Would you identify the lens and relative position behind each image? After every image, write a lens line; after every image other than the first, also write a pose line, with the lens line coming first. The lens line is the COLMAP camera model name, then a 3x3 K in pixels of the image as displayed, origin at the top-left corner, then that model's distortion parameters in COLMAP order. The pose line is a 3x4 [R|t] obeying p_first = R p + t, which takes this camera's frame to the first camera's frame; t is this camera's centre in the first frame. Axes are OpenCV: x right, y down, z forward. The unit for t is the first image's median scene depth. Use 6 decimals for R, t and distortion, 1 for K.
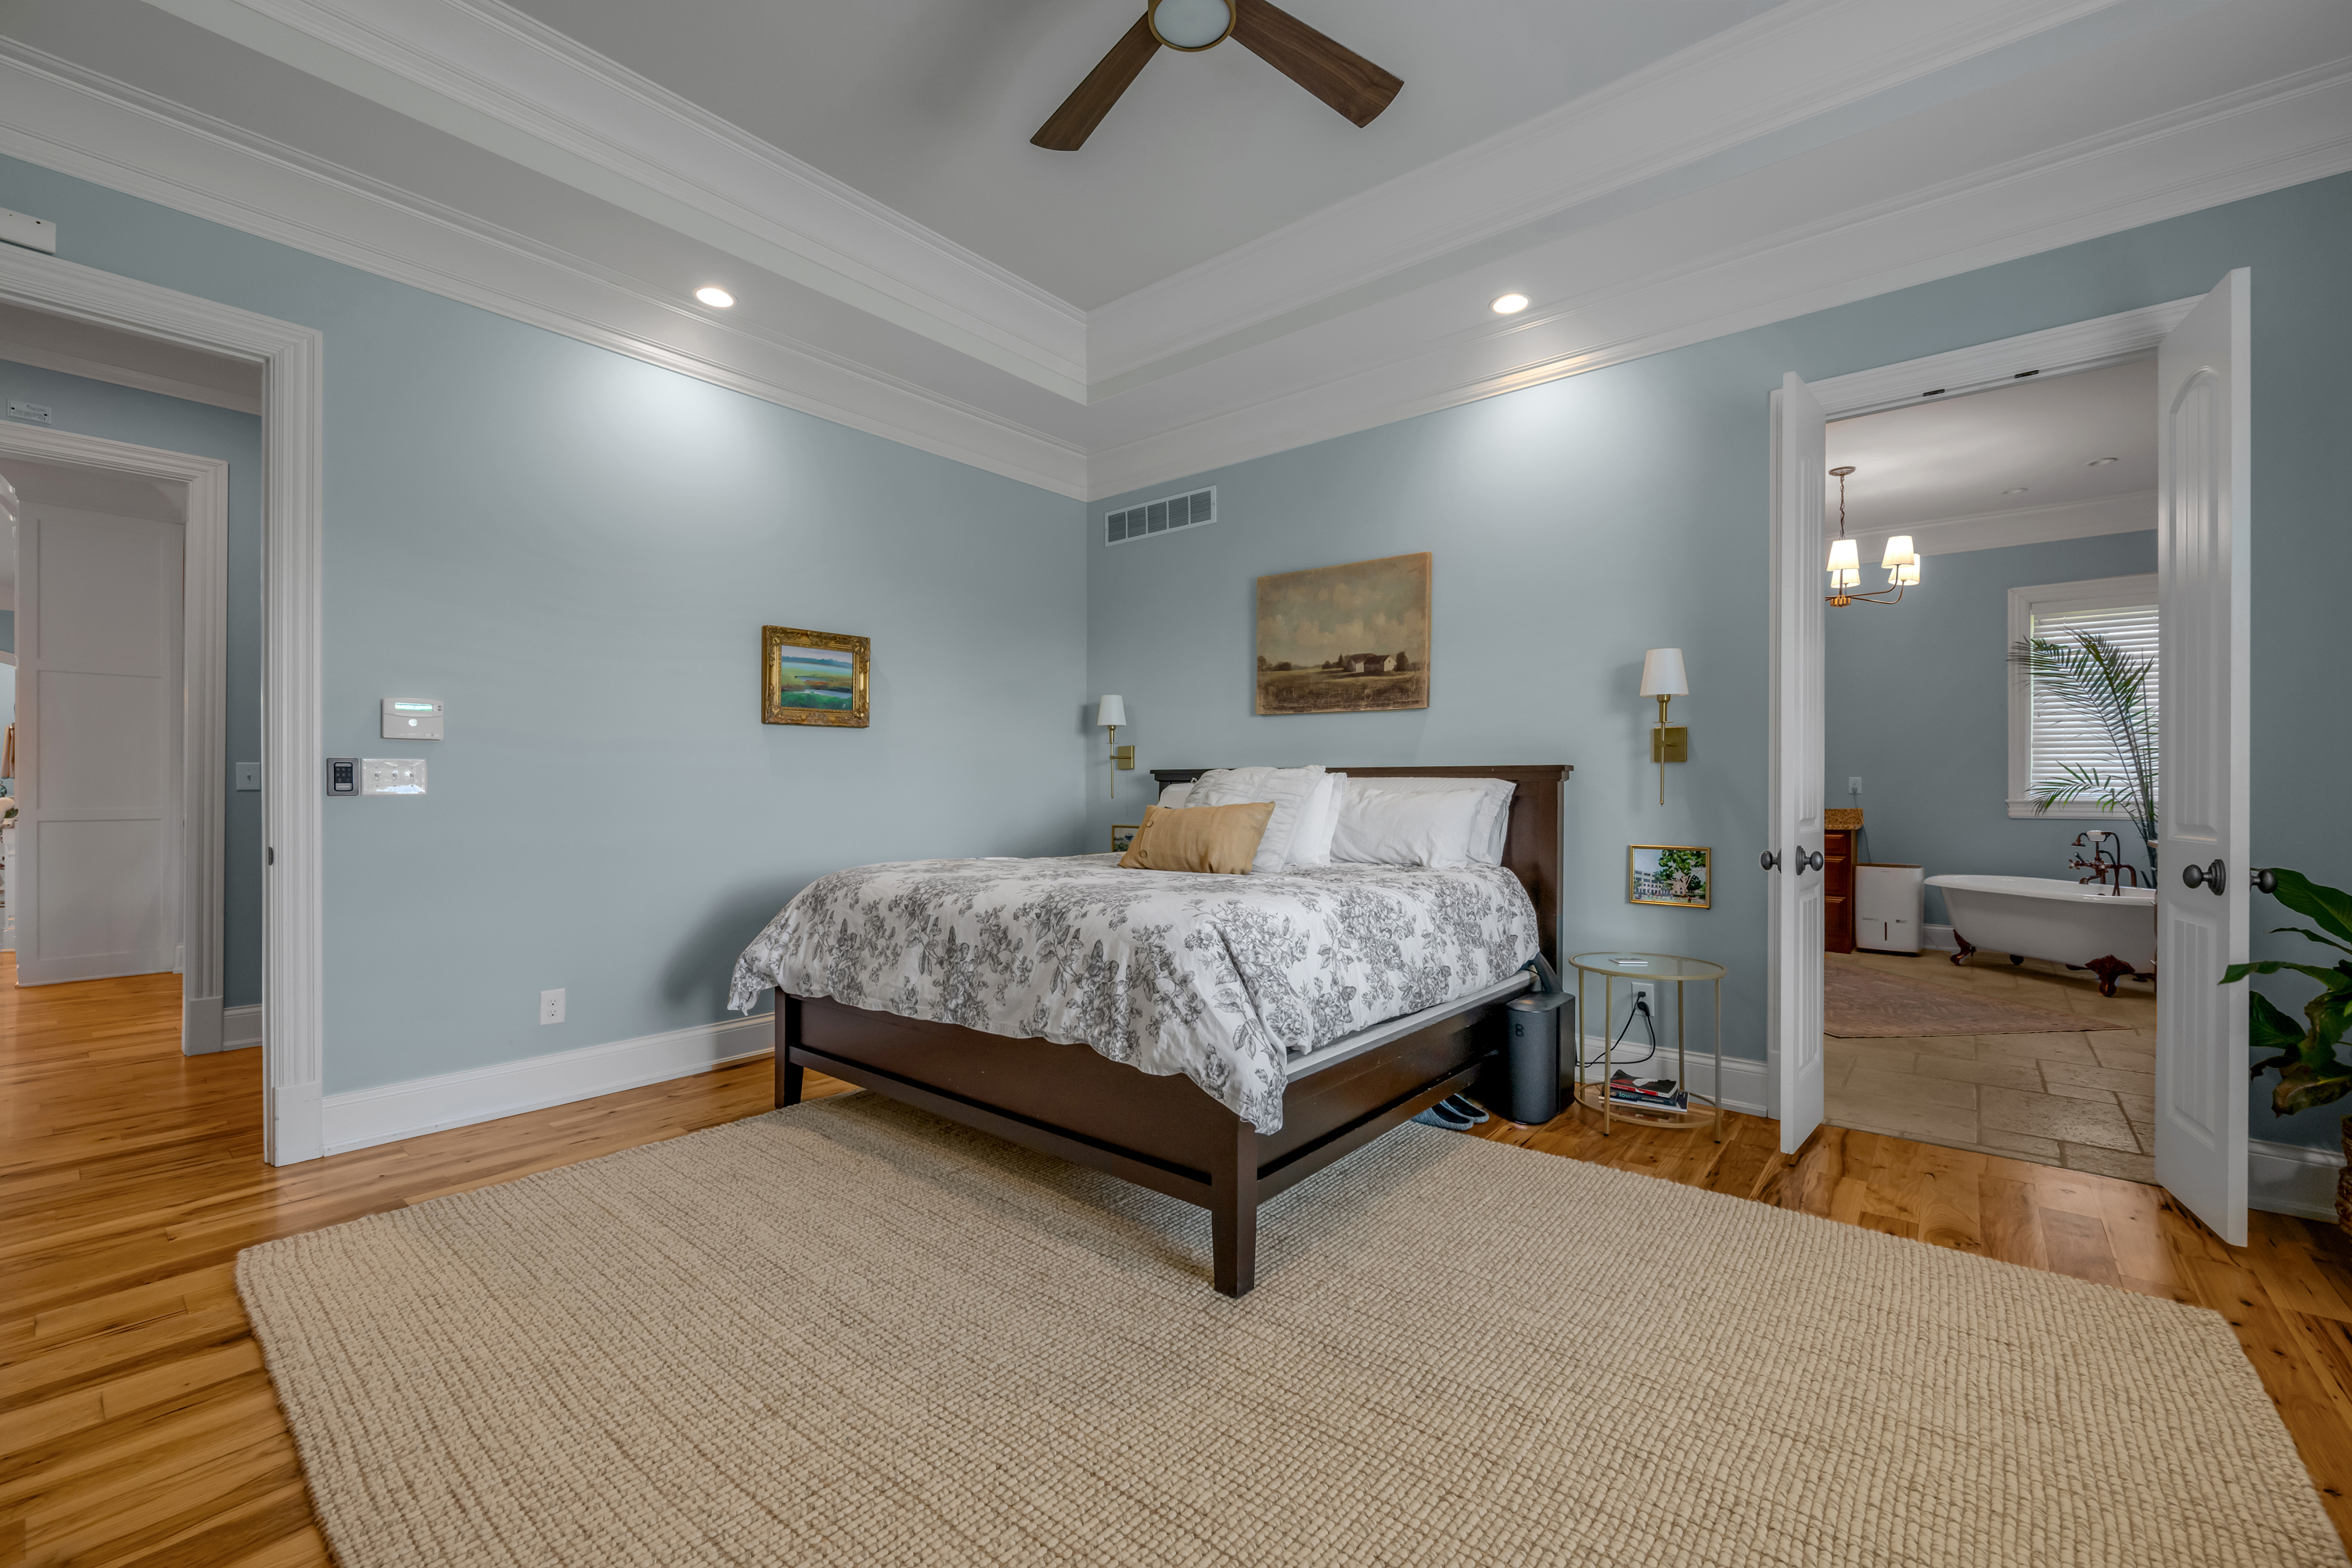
lens RADIAL K [[936.3, 0, 1192.4], [0, 936.3, 790.1], [0, 0, 1]] dist [-0.008362, 0.000842]
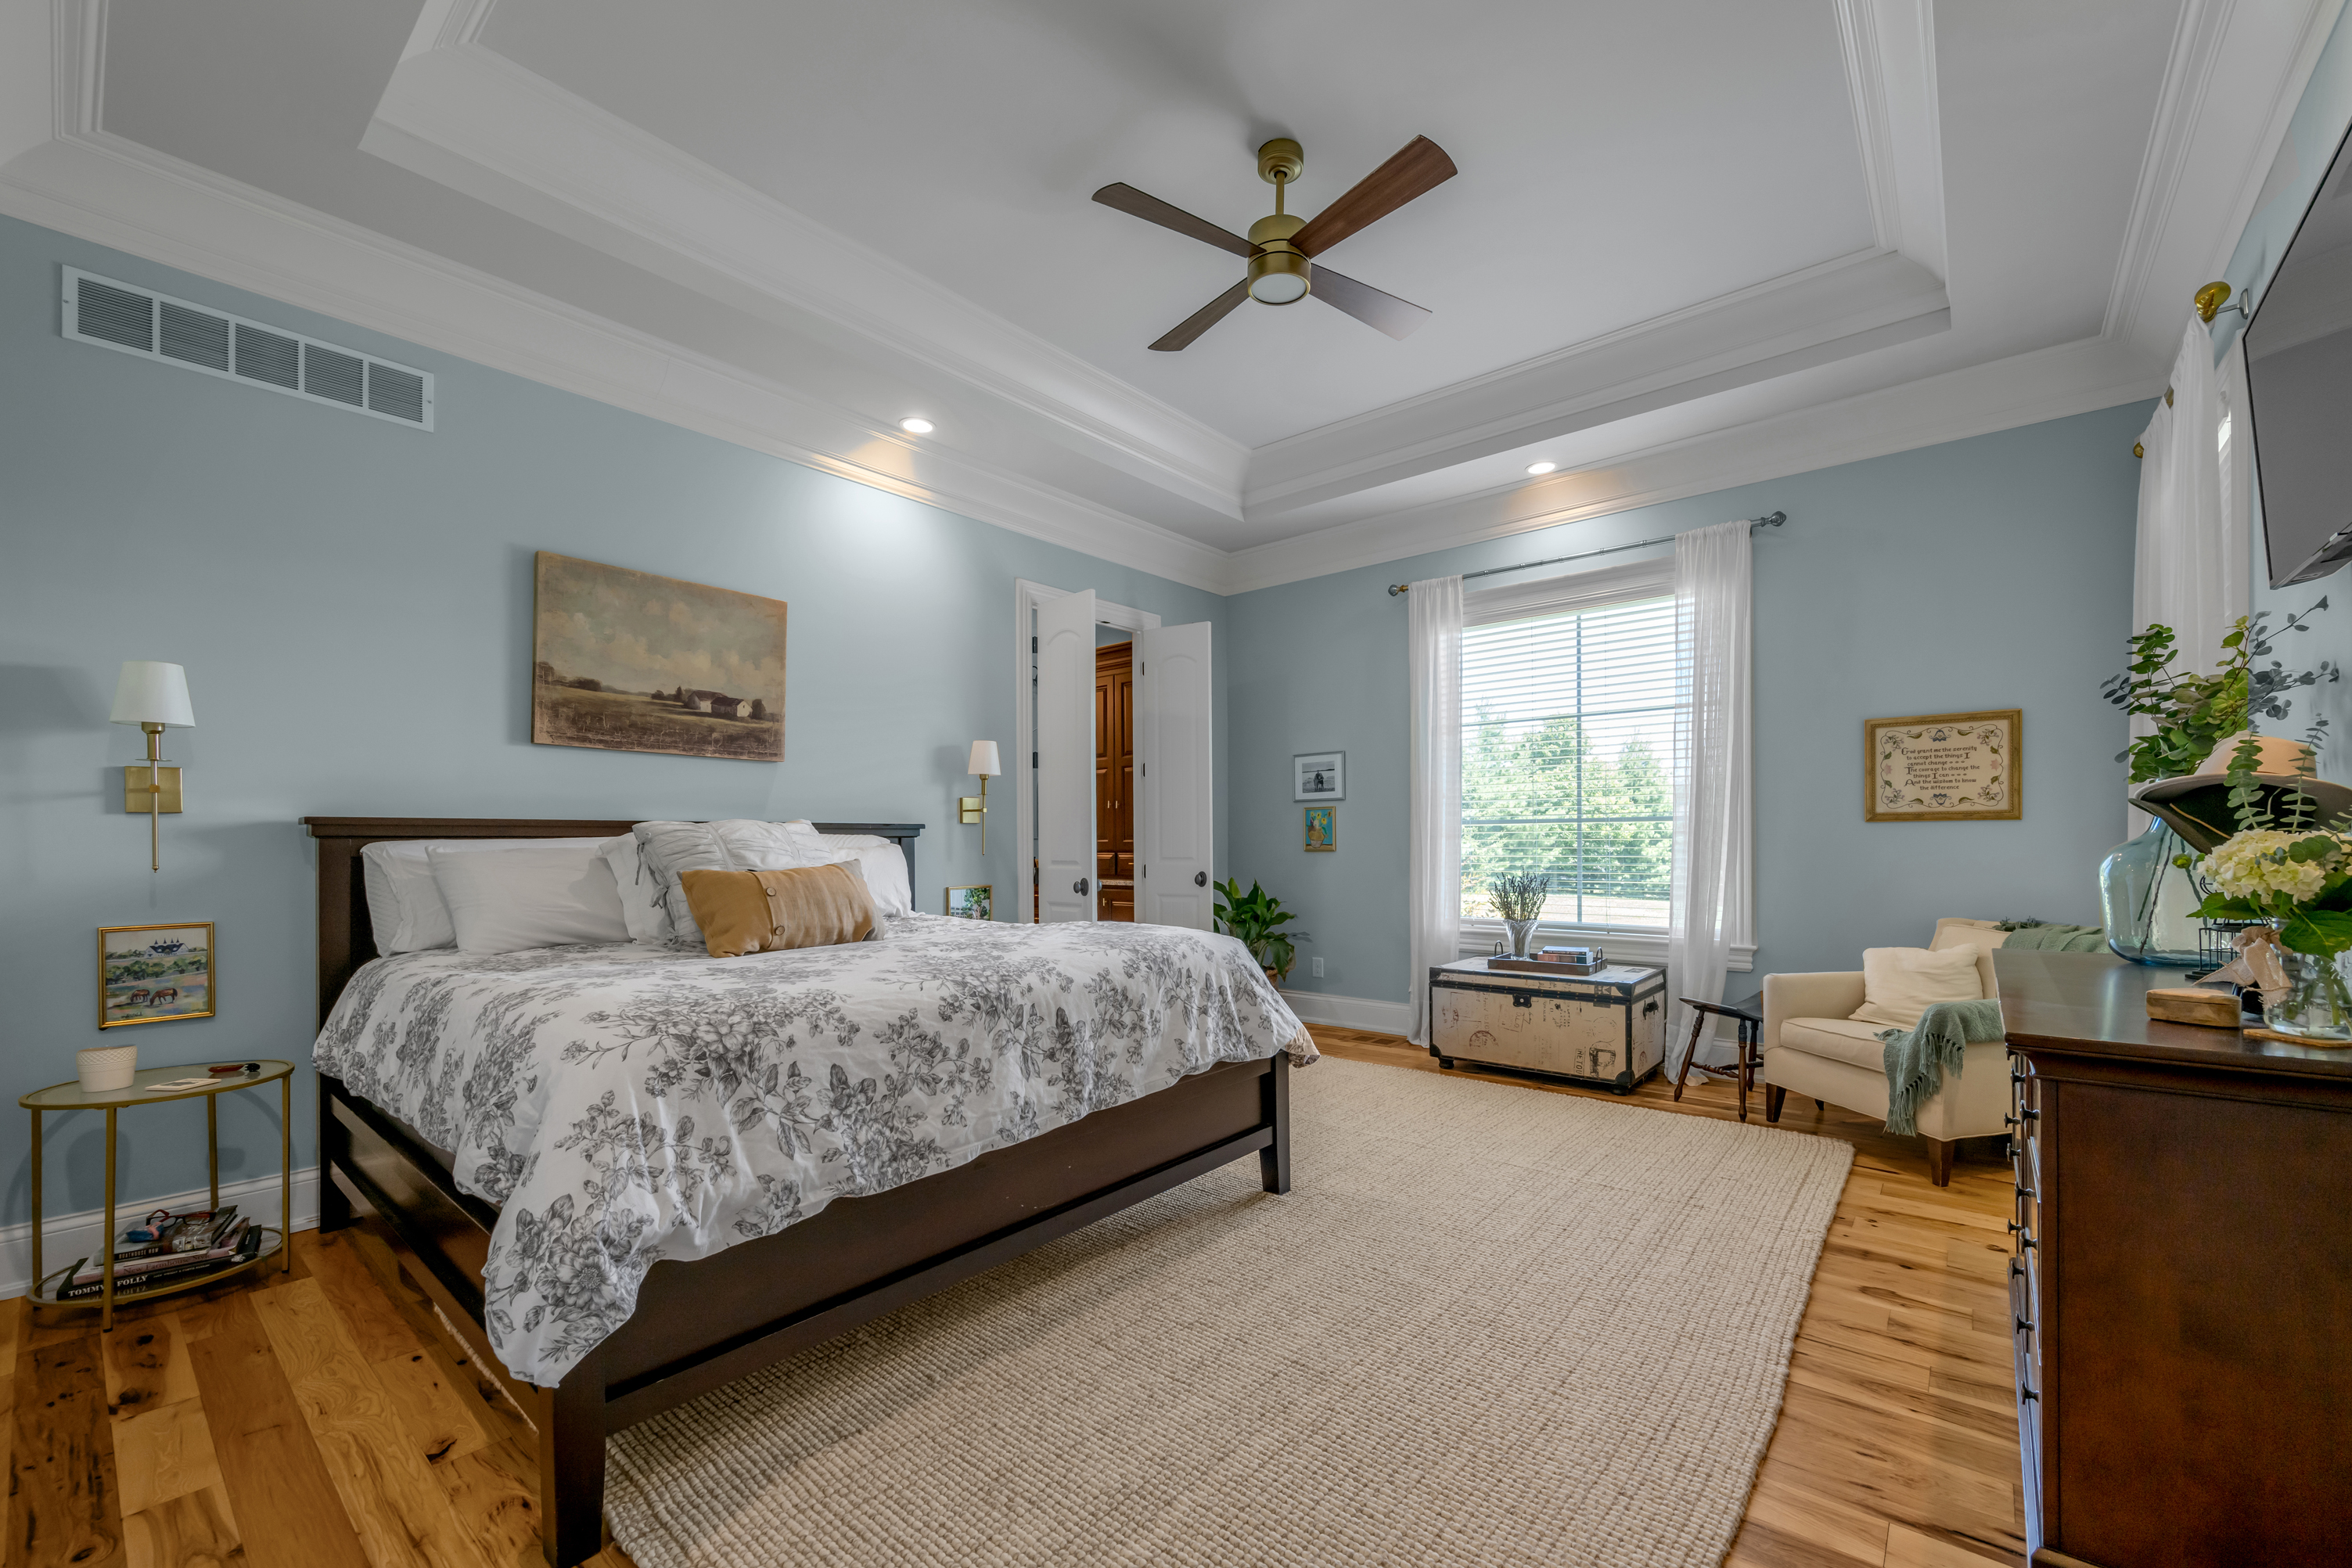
lens RADIAL K [[936.3, 0, 1190.4], [0, 936.3, 840.3], [0, 0, 1]] dist [-0.008362, 0.000842]
pose [[0.023705, -0.000241, 0.999719, -0.835912], [0.009853, 0.999951, 0.000008, -0.002942], [-0.999670, 0.009850, 0.023706, 0.656566]]
